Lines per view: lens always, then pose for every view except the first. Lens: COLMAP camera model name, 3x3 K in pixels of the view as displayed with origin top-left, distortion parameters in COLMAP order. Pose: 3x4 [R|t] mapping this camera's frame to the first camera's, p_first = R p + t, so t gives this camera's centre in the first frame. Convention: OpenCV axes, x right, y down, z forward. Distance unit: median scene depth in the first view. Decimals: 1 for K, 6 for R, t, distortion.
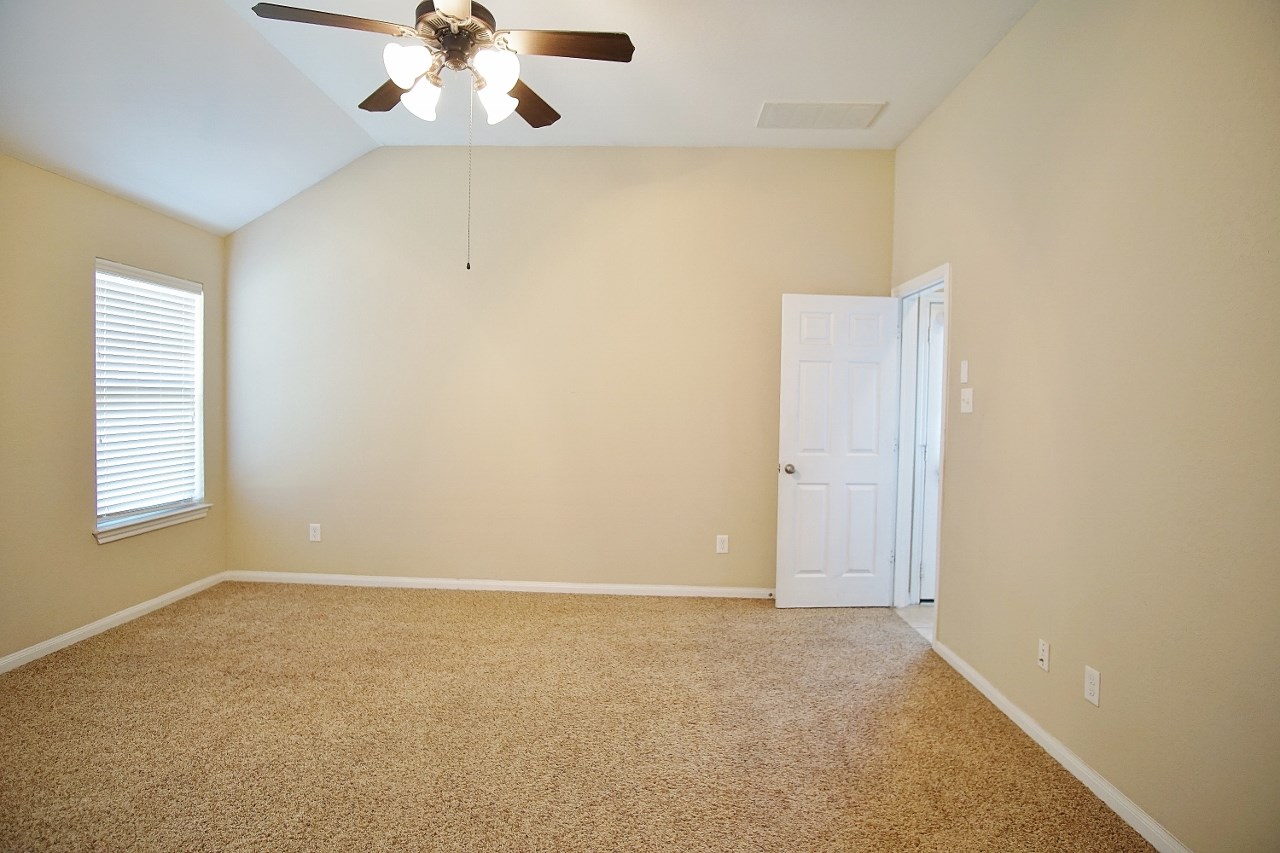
lens RADIAL K [[680.0, 0, 629.9], [0, 680.0, 425.2], [0, 0, 1]] dist [-0.038142, 0.011225]
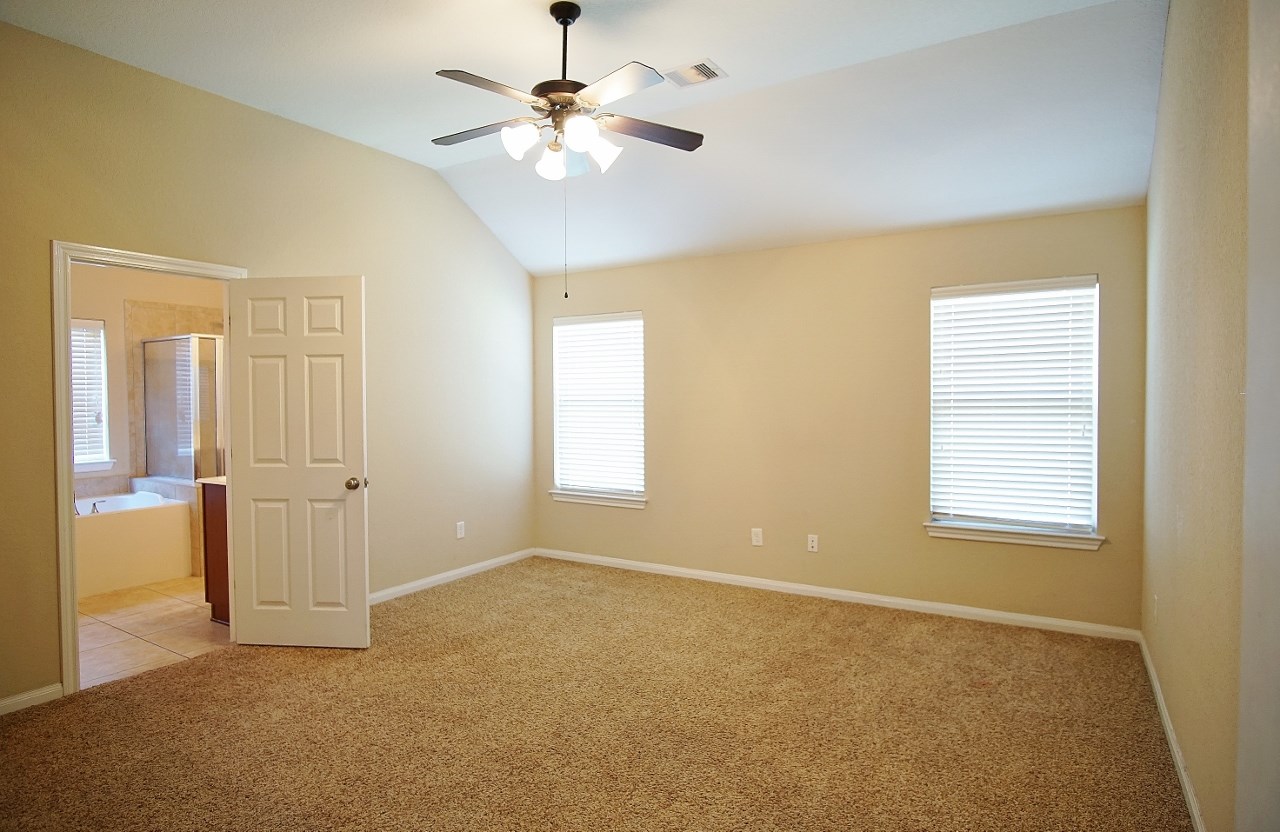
lens RADIAL K [[675.5, 0, 640.0], [0, 675.5, 416.0], [0, 0, 1]] dist [-0.043821, 0.000127]
pose [[-0.479143, 0.014601, -0.877615, 0.414717], [-0.029699, 0.999019, 0.032835, -0.047445], [0.877234, 0.041797, -0.478240, 1.003274]]
